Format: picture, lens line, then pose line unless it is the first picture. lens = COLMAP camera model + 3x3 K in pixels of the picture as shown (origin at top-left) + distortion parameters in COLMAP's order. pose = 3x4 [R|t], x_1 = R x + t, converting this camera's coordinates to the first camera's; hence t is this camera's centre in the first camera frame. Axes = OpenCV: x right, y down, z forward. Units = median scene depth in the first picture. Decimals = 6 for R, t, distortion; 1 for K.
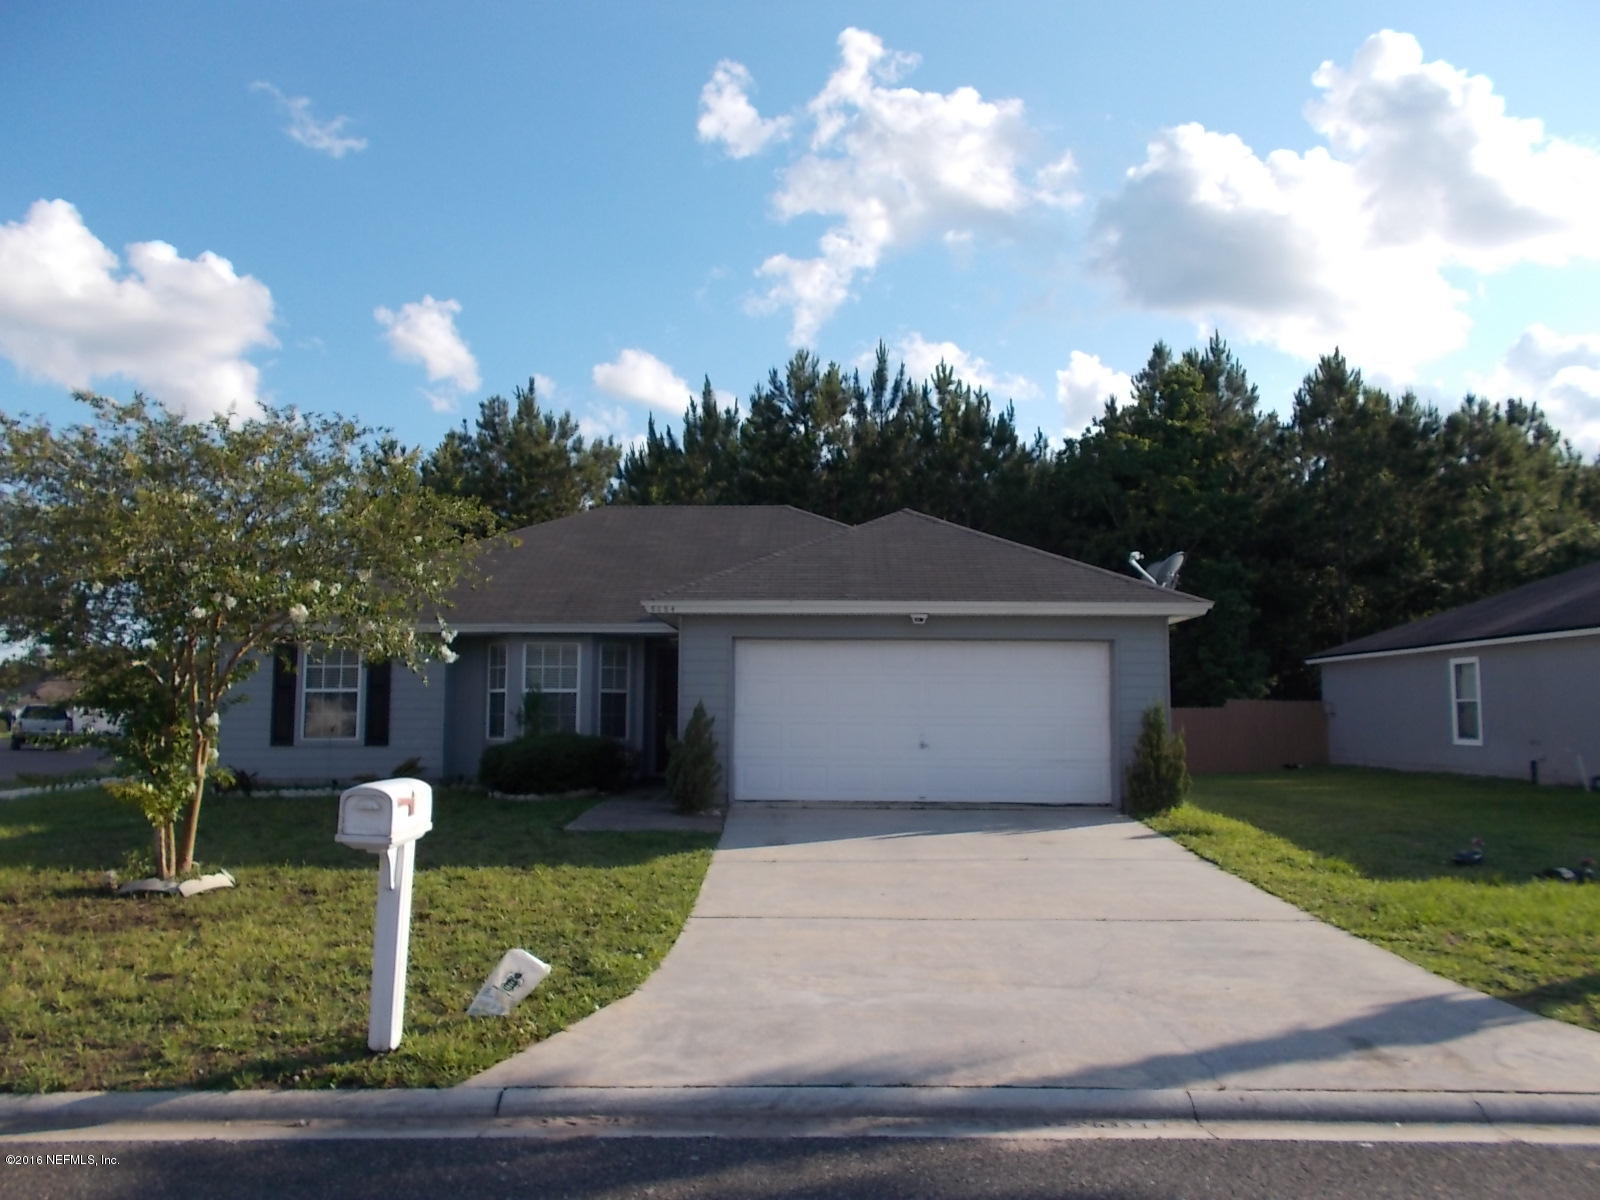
lens RADIAL K [[1230.2, 0, 809.8], [0, 1230.2, 597.4], [0, 0, 1]] dist [-0.007460, 0.033752]
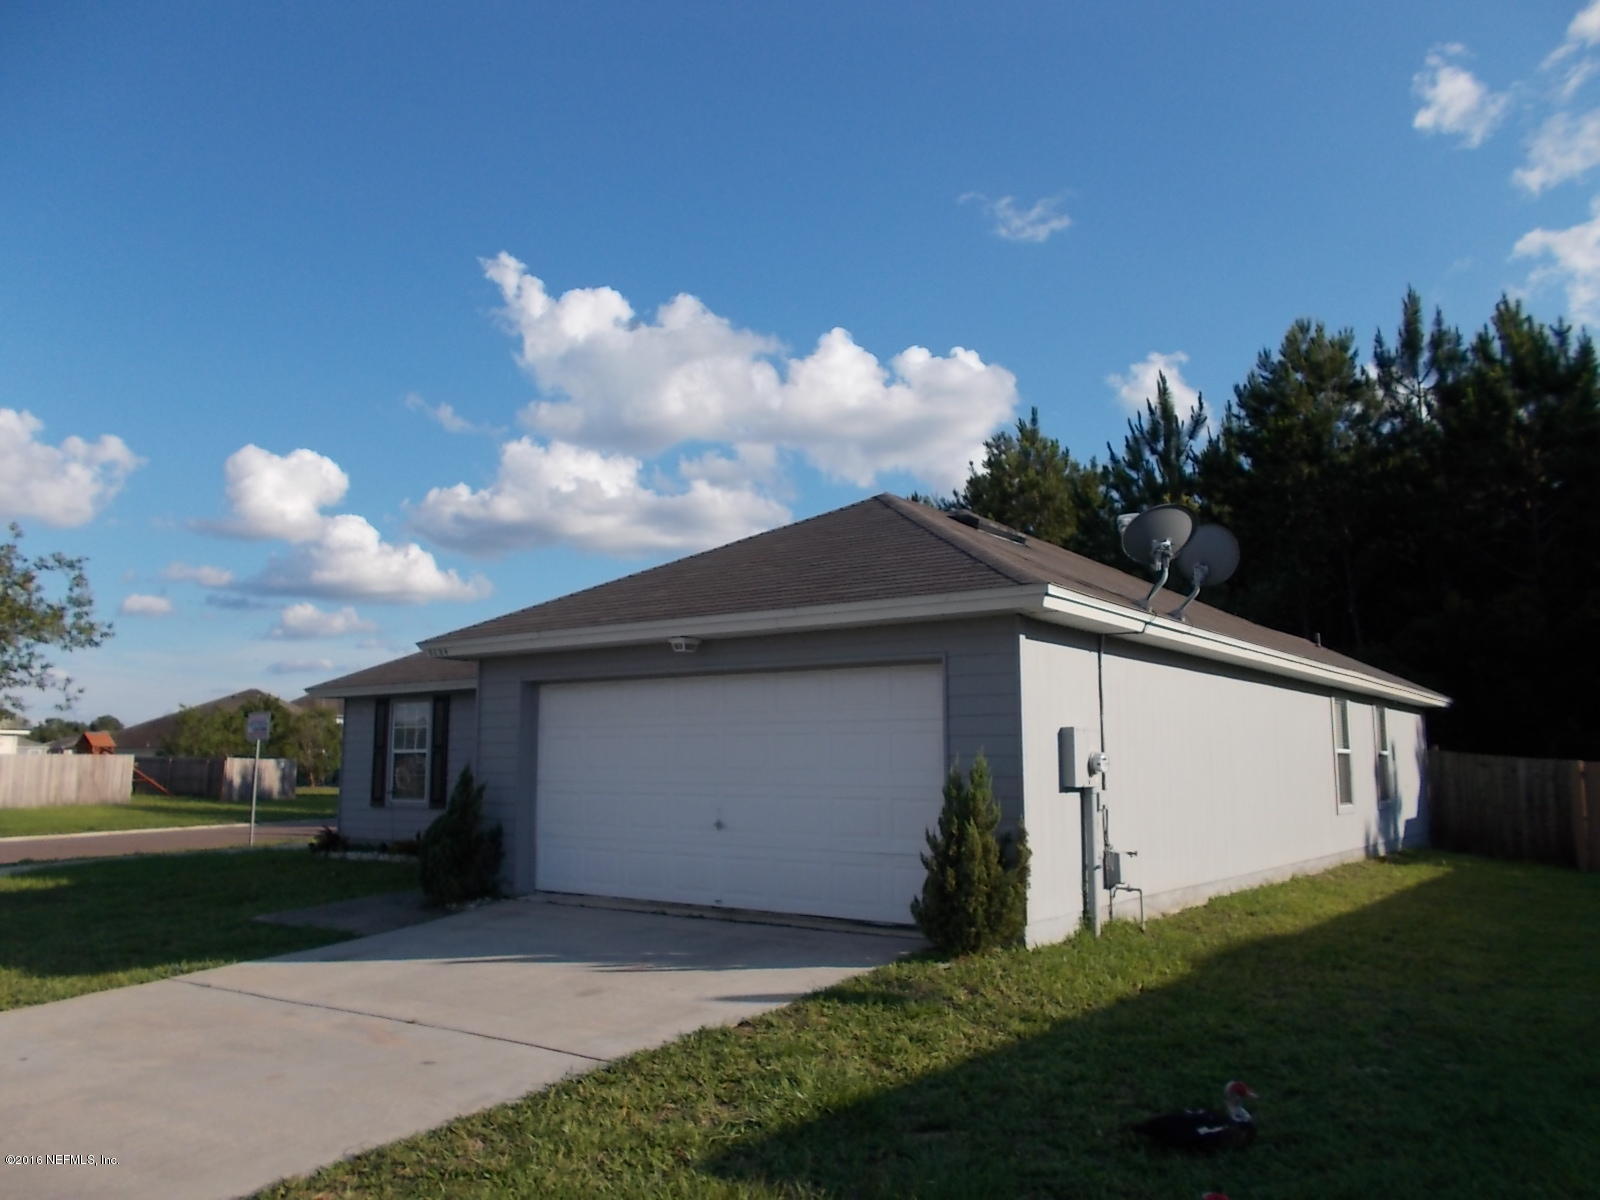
lens RADIAL K [[1230.2, 0, 804.6], [0, 1230.2, 599.2], [0, 0, 1]] dist [-0.007460, 0.033752]
pose [[0.827212, -0.079756, -0.556200, 0.160526], [0.059233, 0.996737, -0.054831, 0.010145], [0.558759, 0.012411, 0.829237, 0.134912]]
